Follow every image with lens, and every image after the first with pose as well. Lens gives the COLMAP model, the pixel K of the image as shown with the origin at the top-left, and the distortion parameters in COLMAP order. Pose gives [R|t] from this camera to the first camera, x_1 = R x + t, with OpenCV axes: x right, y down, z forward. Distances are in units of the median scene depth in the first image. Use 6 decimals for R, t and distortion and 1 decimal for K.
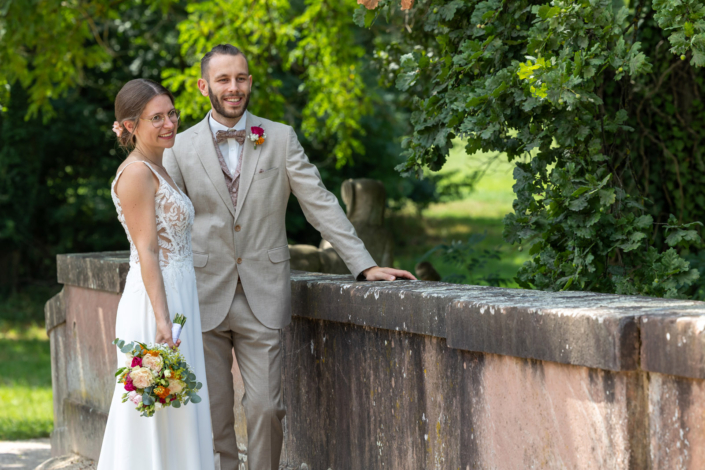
lens RADIAL K [[2930.7, 0, 352.8], [0, 2930.7, 234.4], [0, 0, 1]] dist [-0.346434, 0.000000]
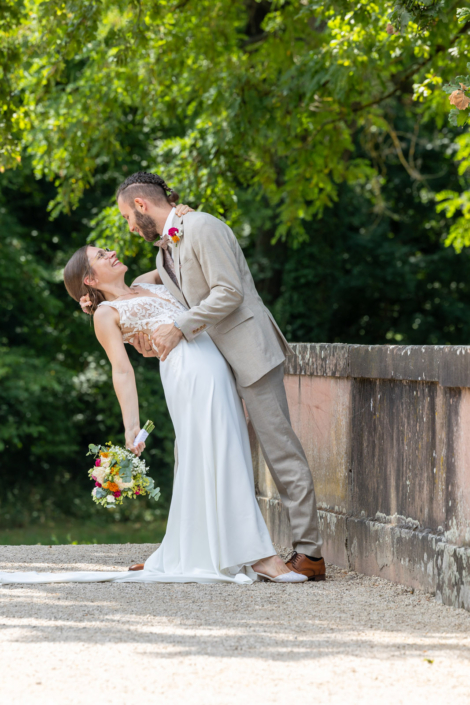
lens RADIAL K [[4077.0, 0, 234.9], [0, 4077.0, 352.6], [0, 0, 1]] dist [-0.524246, 0.000000]
pose [[0.988544, 0.044723, -0.144153, 0.060795], [-0.048014, 0.998658, -0.019431, 0.019701], [0.143090, 0.026130, 0.989365, -0.211383]]
